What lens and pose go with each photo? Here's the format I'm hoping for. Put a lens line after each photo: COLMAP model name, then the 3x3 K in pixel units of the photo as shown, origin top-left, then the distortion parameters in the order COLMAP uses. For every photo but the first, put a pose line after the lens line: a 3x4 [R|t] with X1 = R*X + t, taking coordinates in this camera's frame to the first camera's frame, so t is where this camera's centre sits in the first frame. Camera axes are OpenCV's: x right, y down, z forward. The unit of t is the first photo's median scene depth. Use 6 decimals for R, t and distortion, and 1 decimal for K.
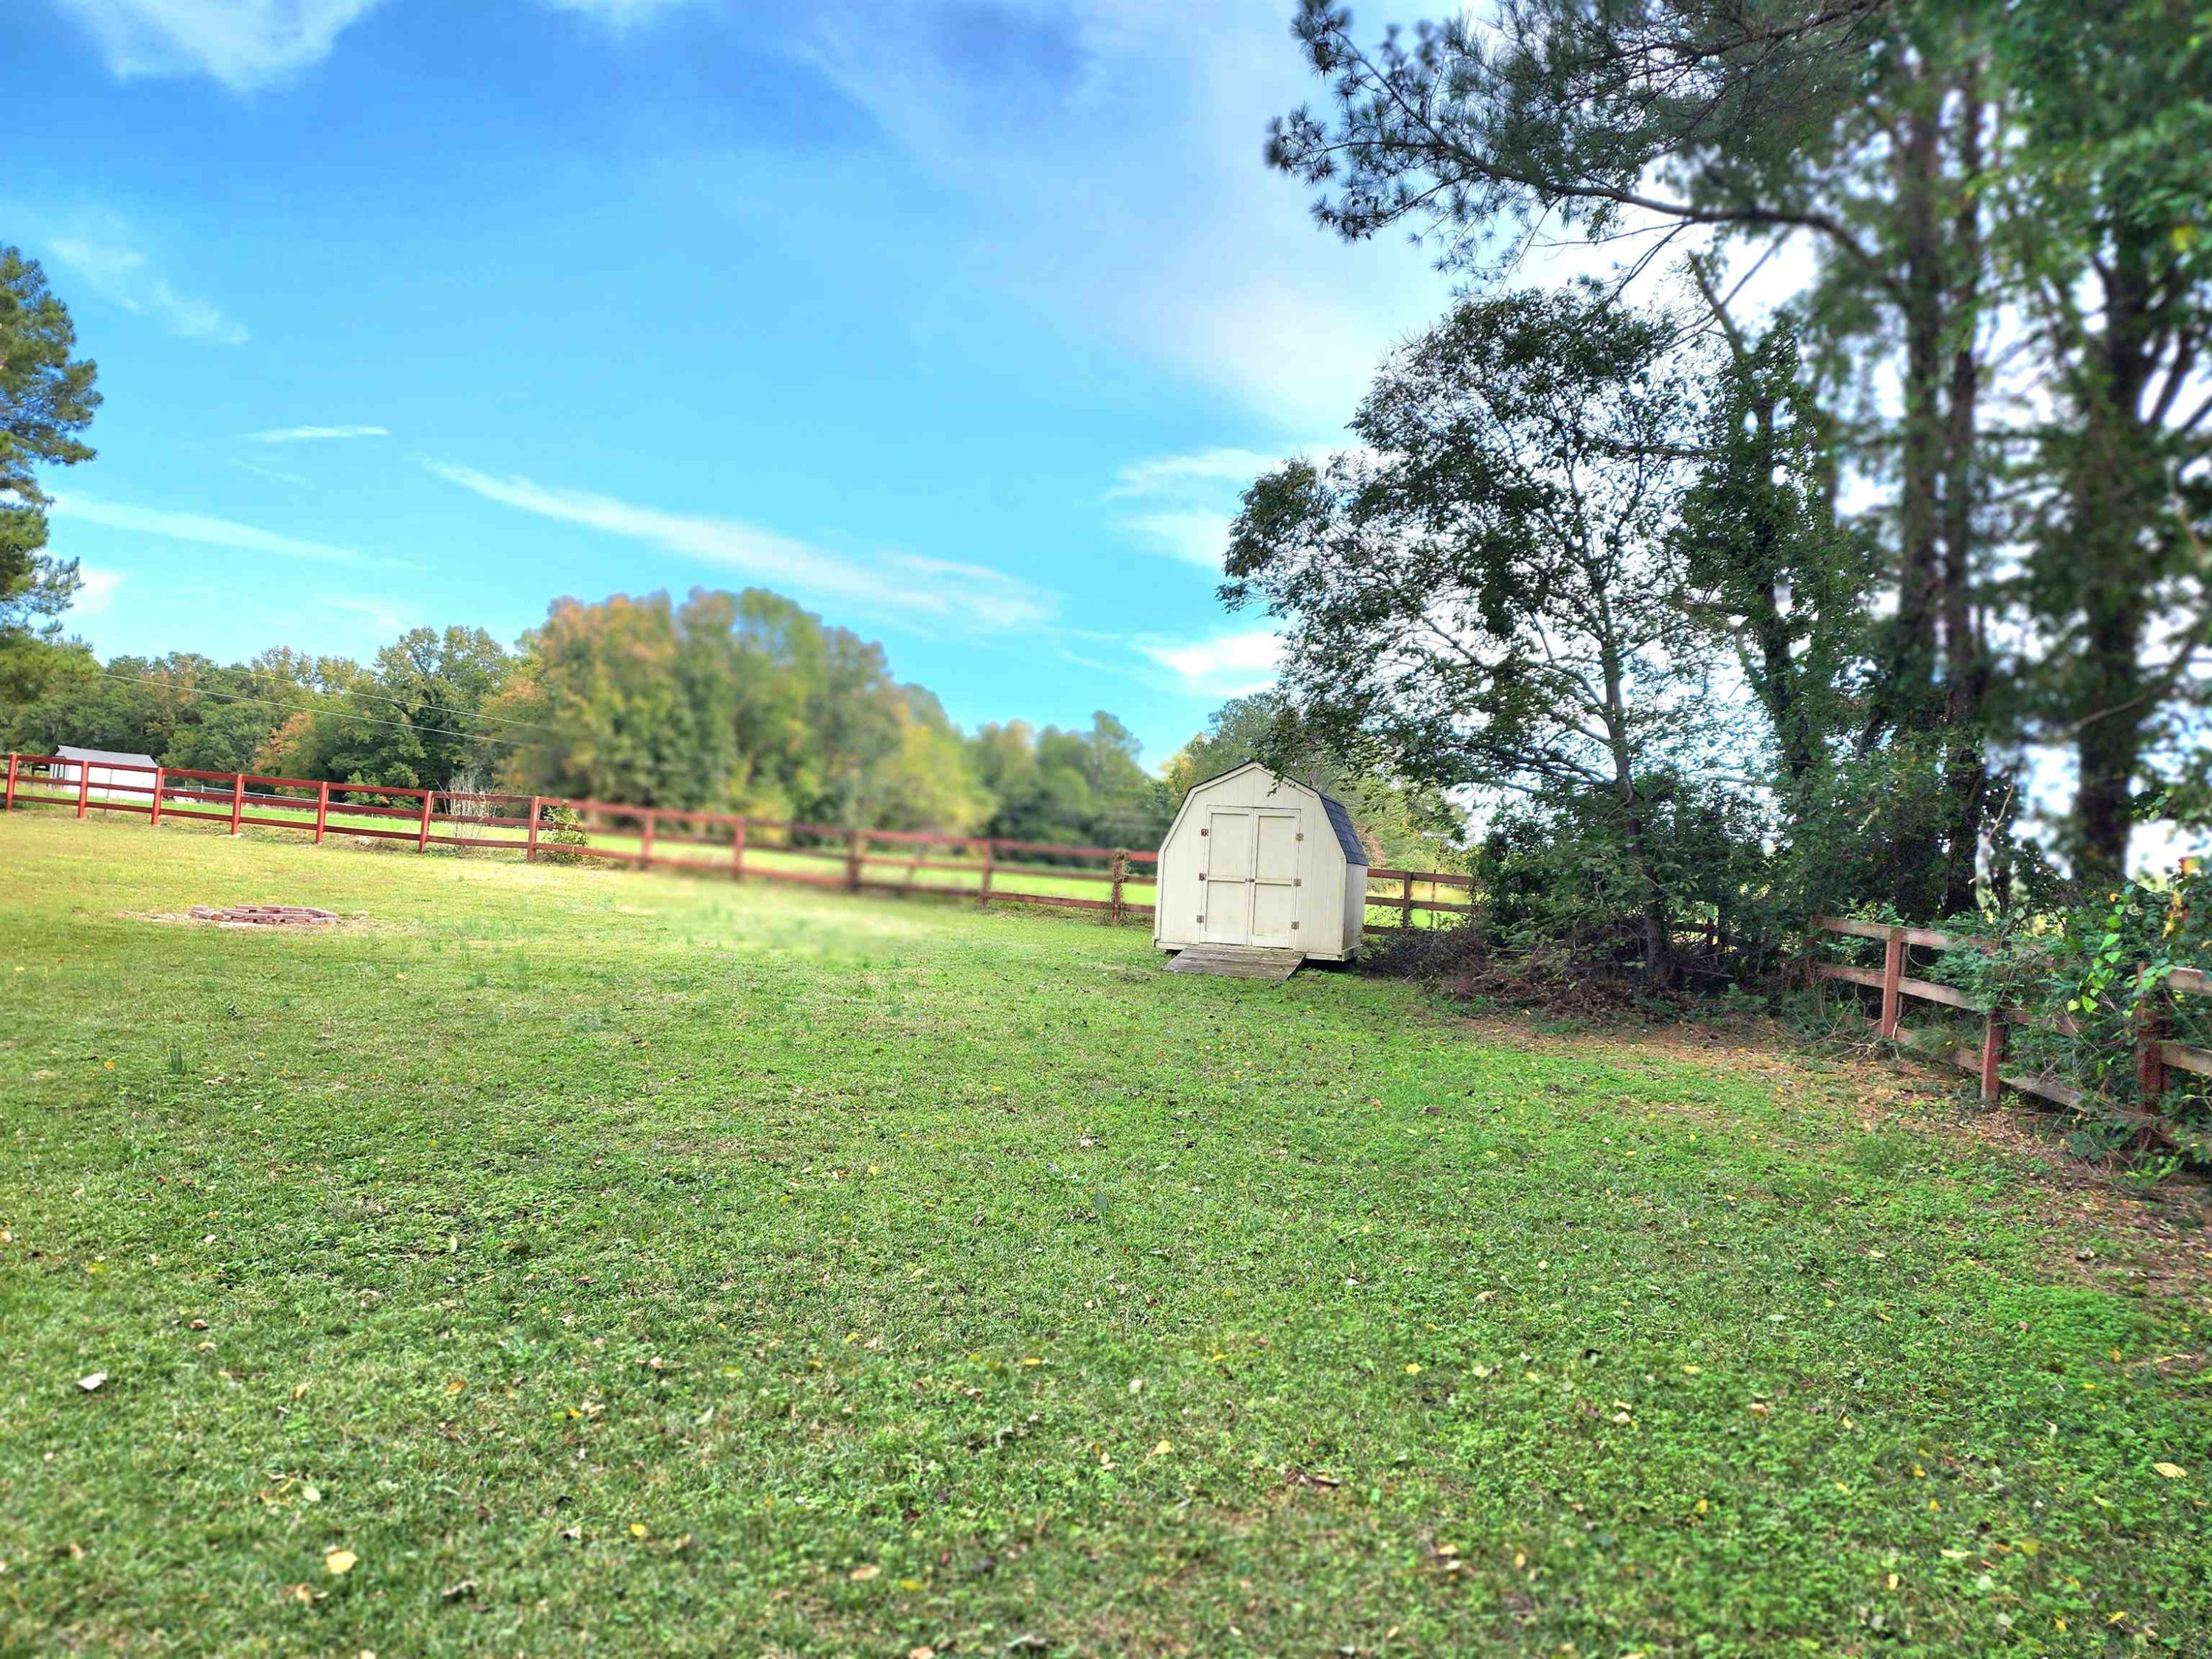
lens RADIAL K [[1466.8, 0, 1122.2], [0, 1466.8, 821.6], [0, 0, 1]] dist [0.078457, -0.059510]
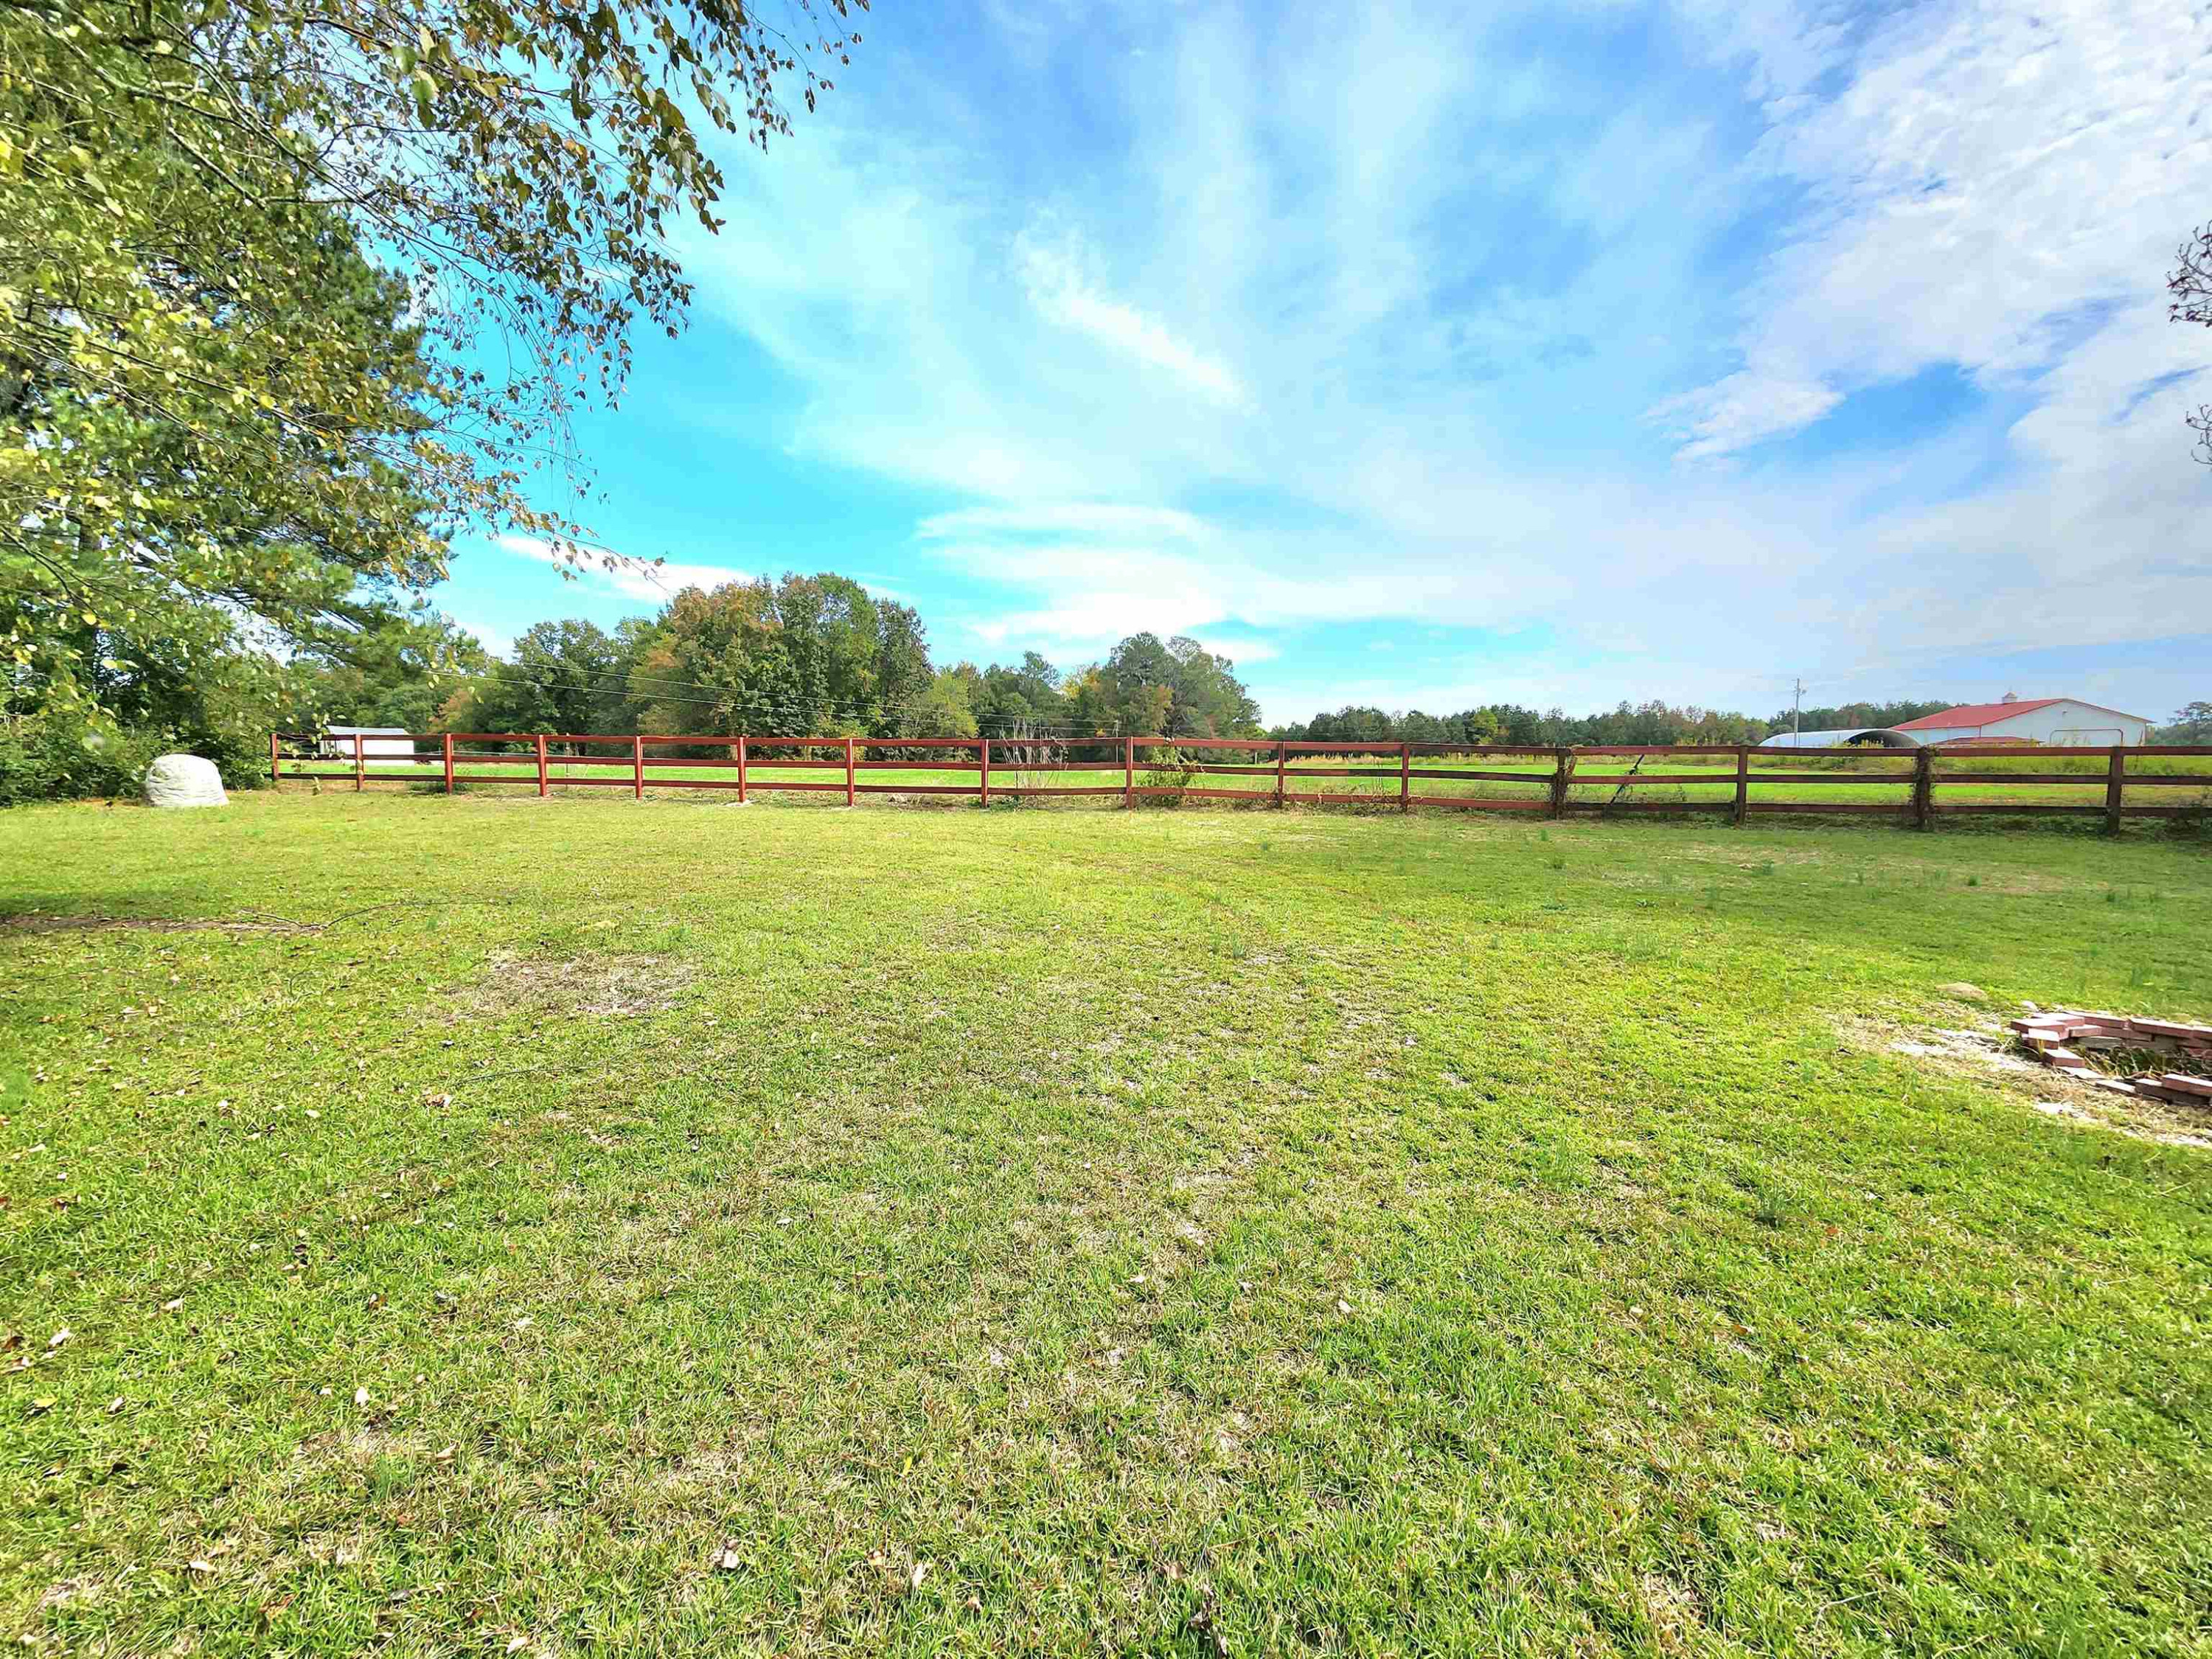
lens RADIAL K [[916.6, 0, 1106.4], [0, 916.6, 786.1], [0, 0, 1]] dist [0.002644, 0.000335]
pose [[0.986582, -0.081192, 0.141647, -0.141770], [0.071307, 0.994741, 0.073527, -0.008340], [-0.146872, -0.062440, 0.987183, 0.128689]]
